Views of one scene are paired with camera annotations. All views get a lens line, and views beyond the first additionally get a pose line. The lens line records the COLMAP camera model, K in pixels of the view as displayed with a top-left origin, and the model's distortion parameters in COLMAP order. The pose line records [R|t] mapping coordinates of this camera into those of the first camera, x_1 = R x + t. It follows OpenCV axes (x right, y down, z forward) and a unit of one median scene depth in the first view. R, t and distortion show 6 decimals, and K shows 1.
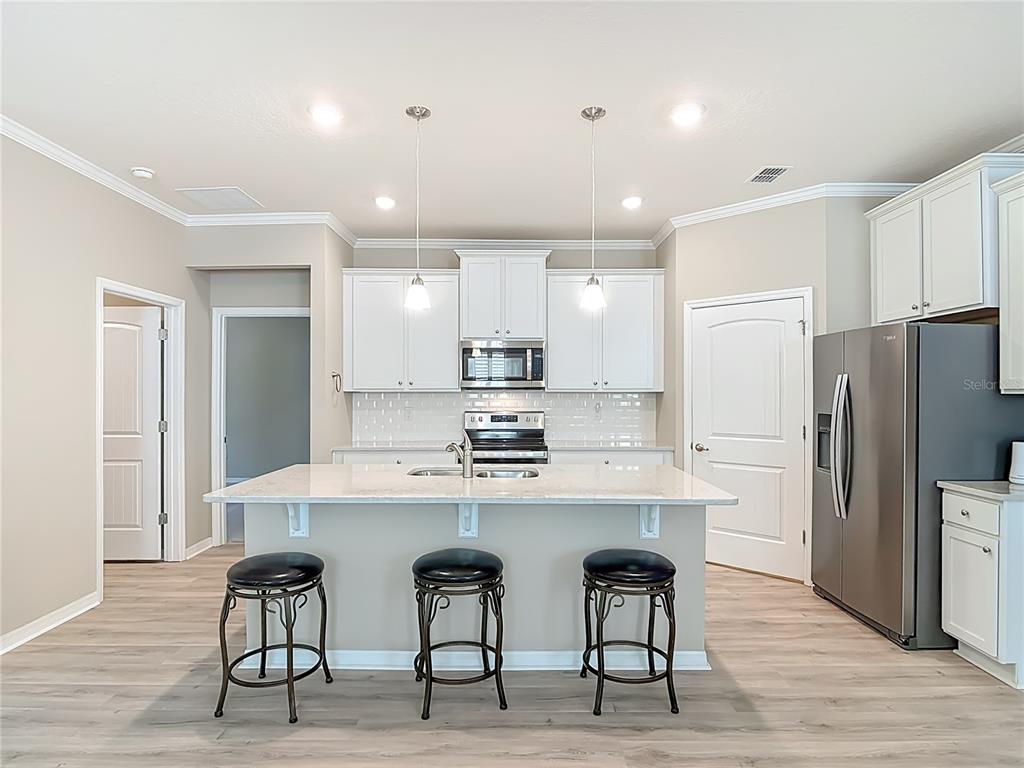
lens RADIAL K [[588.6, 0, 511.9], [0, 588.6, 391.1], [0, 0, 1]] dist [-0.006142, -0.004408]
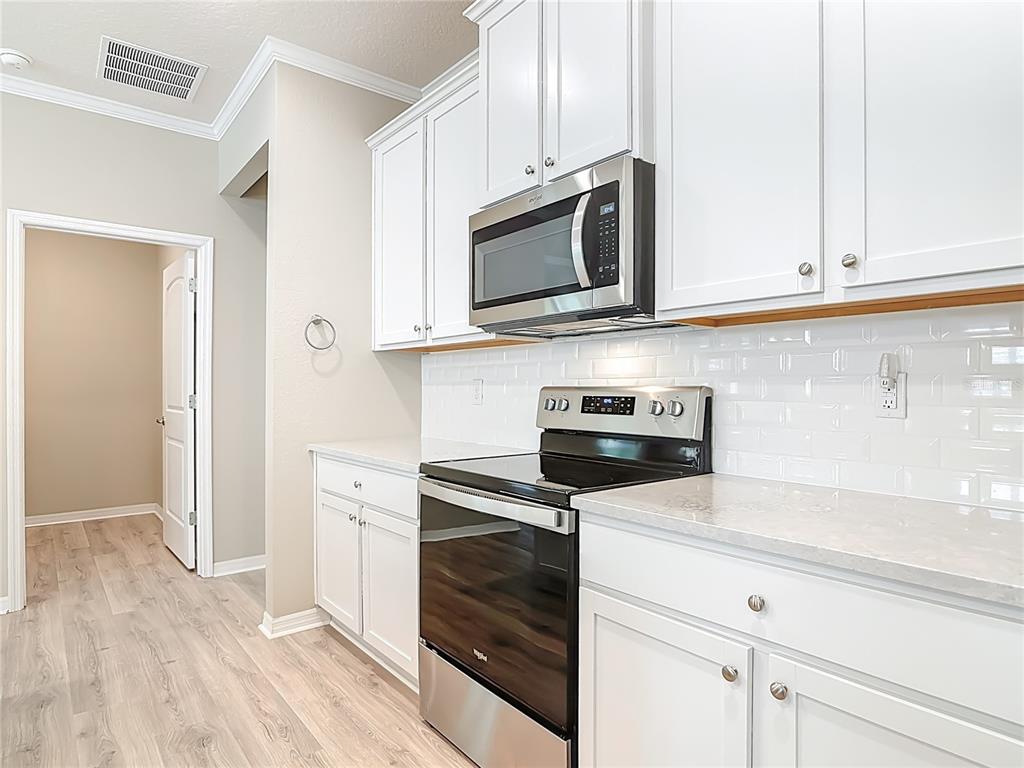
lens RADIAL K [[592.6, 0, 509.0], [0, 592.6, 385.8], [0, 0, 1]] dist [-0.004694, -0.003173]
pose [[0.630200, -0.001698, -0.776431, 0.279459], [-0.000514, 0.999996, -0.002604, 0.040154], [0.776433, 0.002040, 0.630197, 0.801225]]
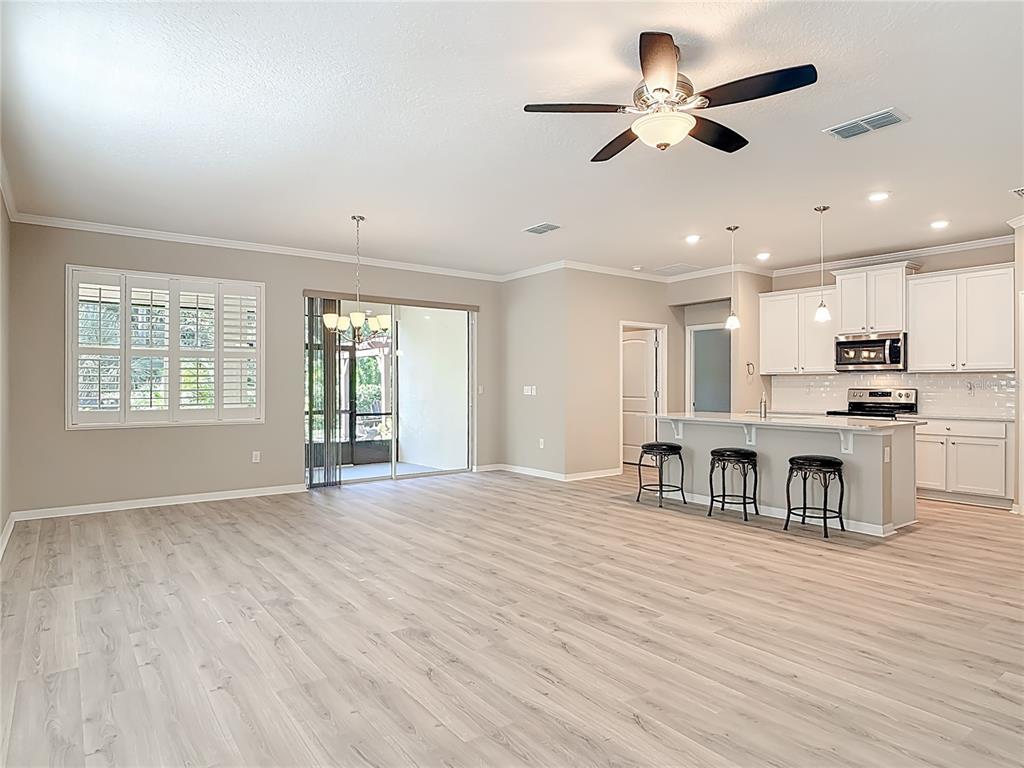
lens RADIAL K [[592.6, 0, 509.0], [0, 592.6, 385.8], [0, 0, 1]] dist [-0.004694, -0.003173]
pose [[0.605706, 0.002542, -0.795685, 0.597177], [-0.000543, 0.999996, 0.002782, 0.028507], [0.795688, -0.001253, 0.605705, -0.490059]]
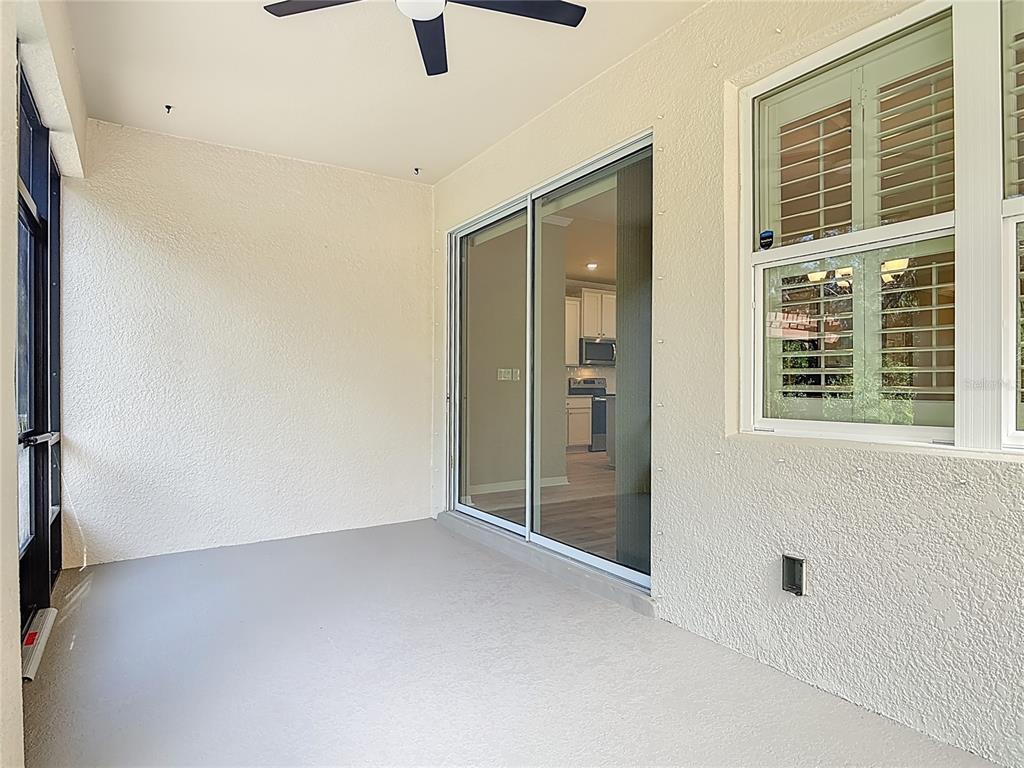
lens RADIAL K [[592.6, 0, 509.0], [0, 592.6, 385.8], [0, 0, 1]] dist [-0.004694, -0.003173]
pose [[0.843634, 0.002816, 0.536911, -1.362739], [-0.001533, 0.999995, -0.002836, 0.072369], [-0.536916, 0.001570, 0.843634, -0.460206]]
